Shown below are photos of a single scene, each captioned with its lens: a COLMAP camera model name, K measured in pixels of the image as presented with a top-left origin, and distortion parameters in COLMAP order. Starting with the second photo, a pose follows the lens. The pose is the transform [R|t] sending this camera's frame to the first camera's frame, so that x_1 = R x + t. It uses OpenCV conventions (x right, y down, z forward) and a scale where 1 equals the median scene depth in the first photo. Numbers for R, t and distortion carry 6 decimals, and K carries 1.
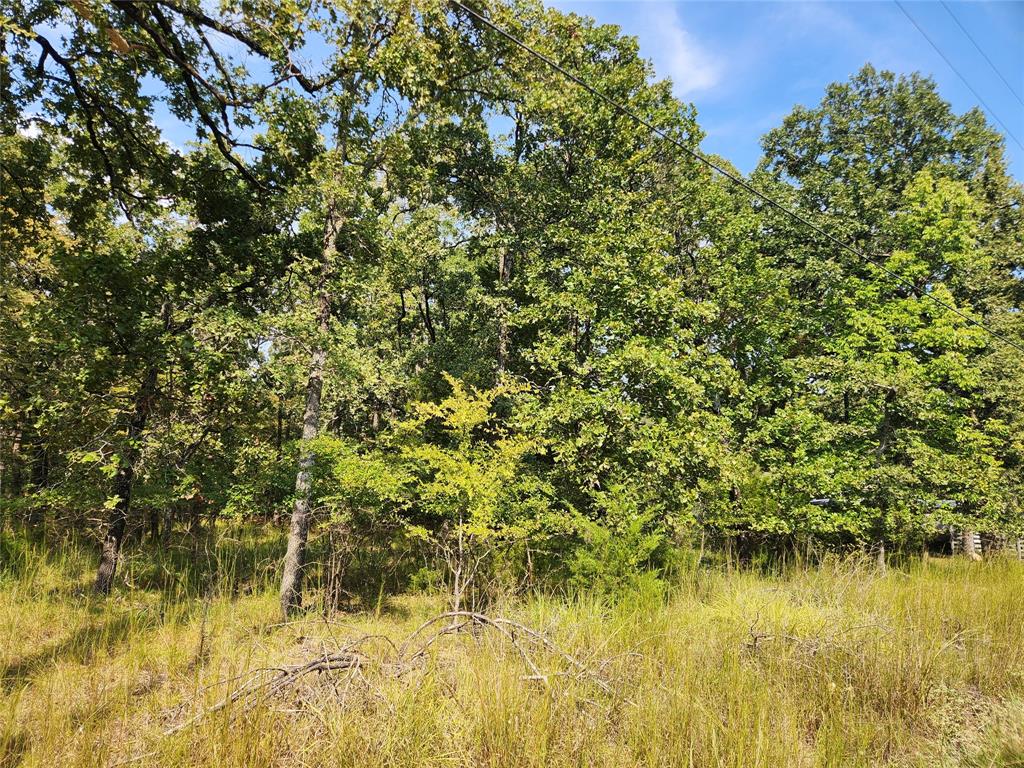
lens RADIAL K [[657.5, 0, 508.5], [0, 657.5, 392.7], [0, 0, 1]] dist [0.053245, -0.054118]
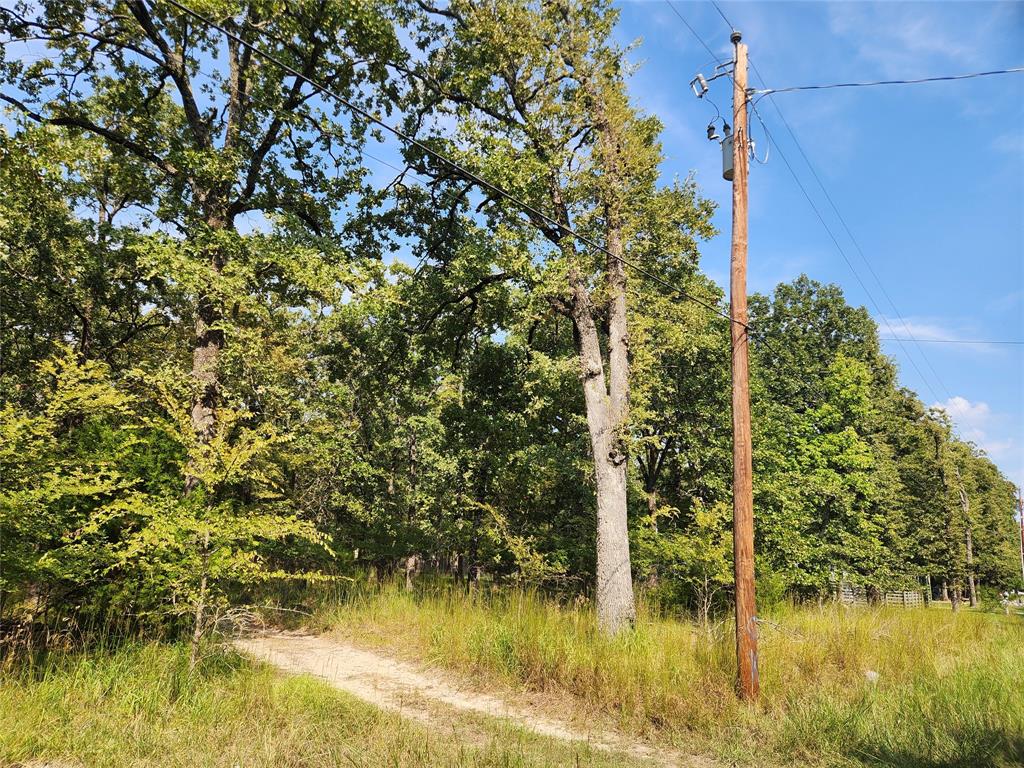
lens RADIAL K [[657.5, 0, 508.5], [0, 657.5, 392.7], [0, 0, 1]] dist [0.053245, -0.054118]
pose [[0.977615, 0.073986, 0.196964, -0.439558], [-0.057651, 0.994502, -0.087423, -0.057280], [-0.202349, 0.074111, 0.976505, -0.360595]]
